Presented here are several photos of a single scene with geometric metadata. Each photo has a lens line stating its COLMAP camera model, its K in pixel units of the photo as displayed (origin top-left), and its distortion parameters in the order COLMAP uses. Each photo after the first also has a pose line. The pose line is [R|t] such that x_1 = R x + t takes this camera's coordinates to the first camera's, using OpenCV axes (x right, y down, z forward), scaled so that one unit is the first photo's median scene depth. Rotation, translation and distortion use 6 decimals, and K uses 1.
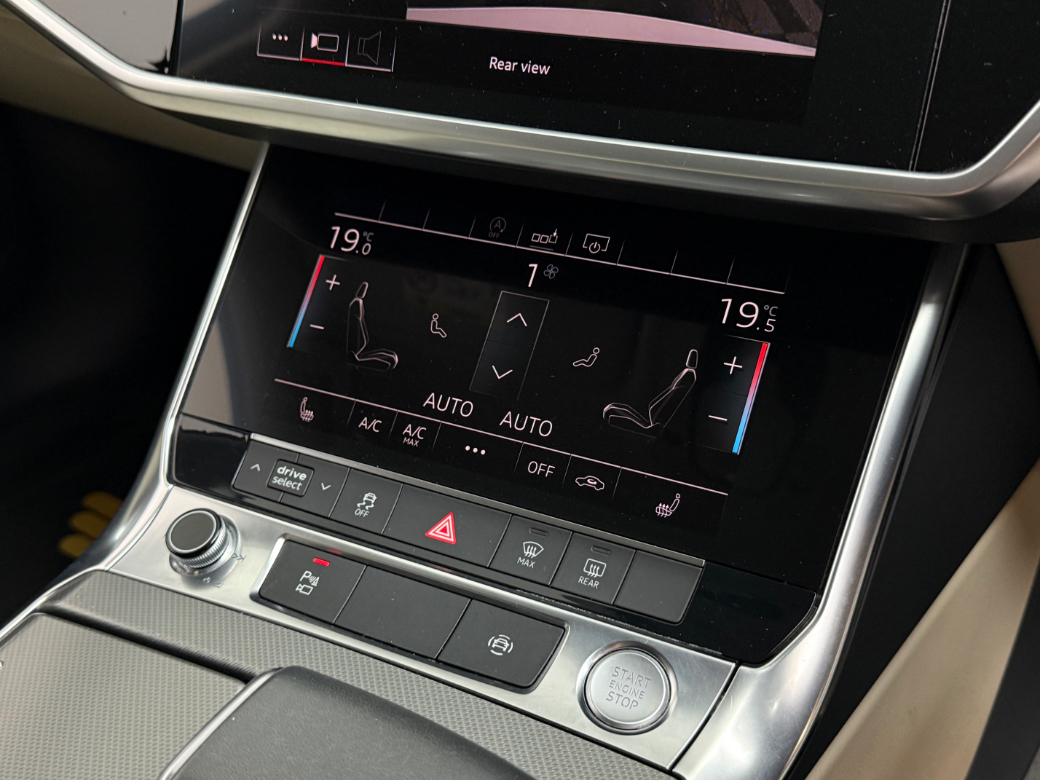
lens RADIAL K [[1057.5, 0, 518.1], [0, 1057.5, 397.7], [0, 0, 1]] dist [0.086258, 0.000000]
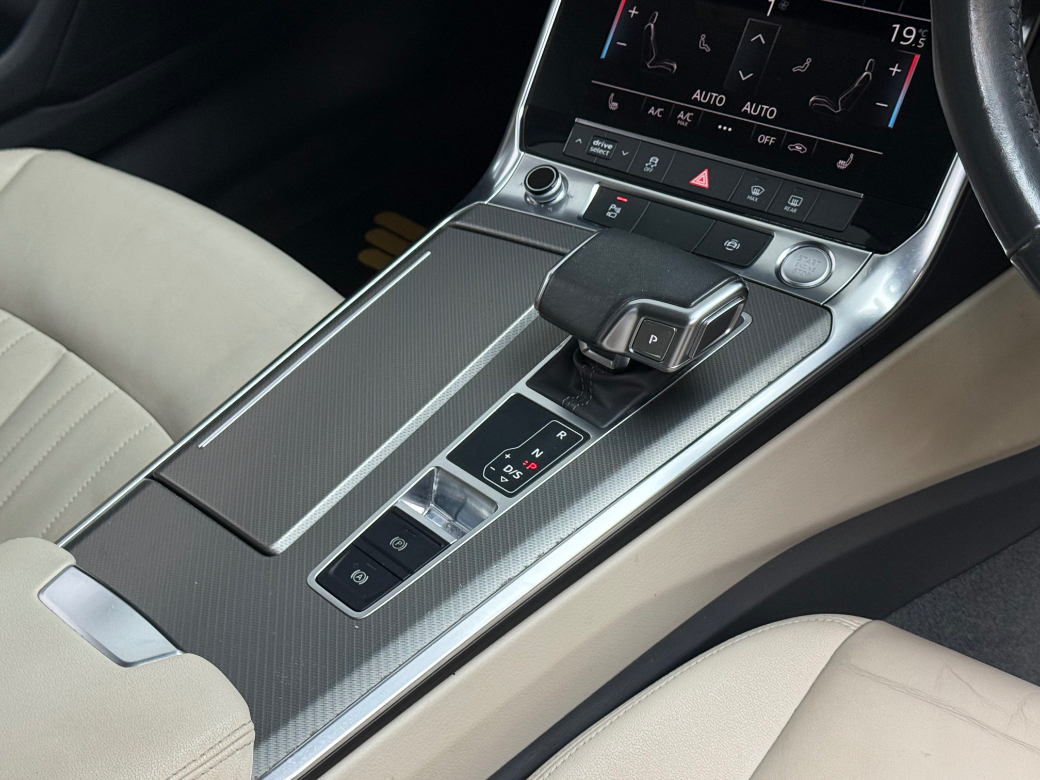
lens RADIAL K [[1793.3, 0, 524.0], [0, 1793.3, 389.8], [0, 0, 1]] dist [0.135405, 0.000000]
pose [[0.978026, 0.046321, -0.203270, 0.223493], [-0.021613, 0.992279, 0.122128, 0.115029], [0.207358, -0.115051, 0.971476, -1.629349]]
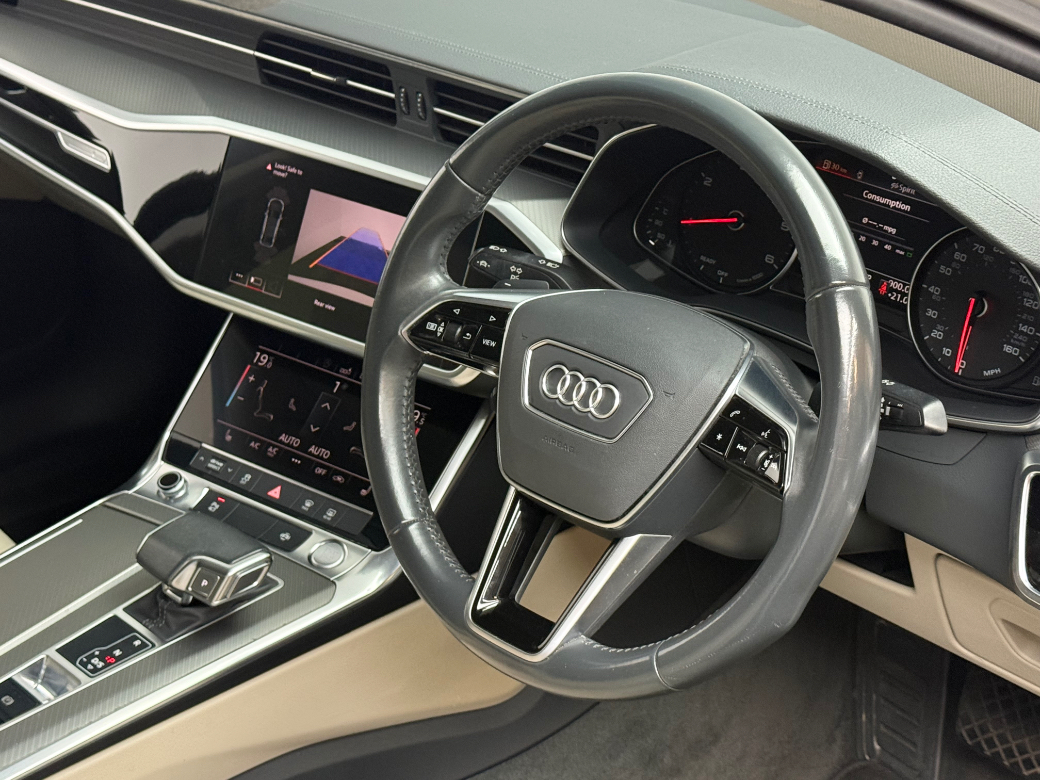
lens RADIAL K [[1793.3, 0, 522.3], [0, 1793.3, 389.6], [0, 0, 1]] dist [0.135405, 0.000000]
pose [[0.984117, 0.129543, -0.121375, 0.894618], [-0.141940, 0.984837, -0.099747, 0.218179], [0.106613, 0.115391, 0.987582, -2.791648]]
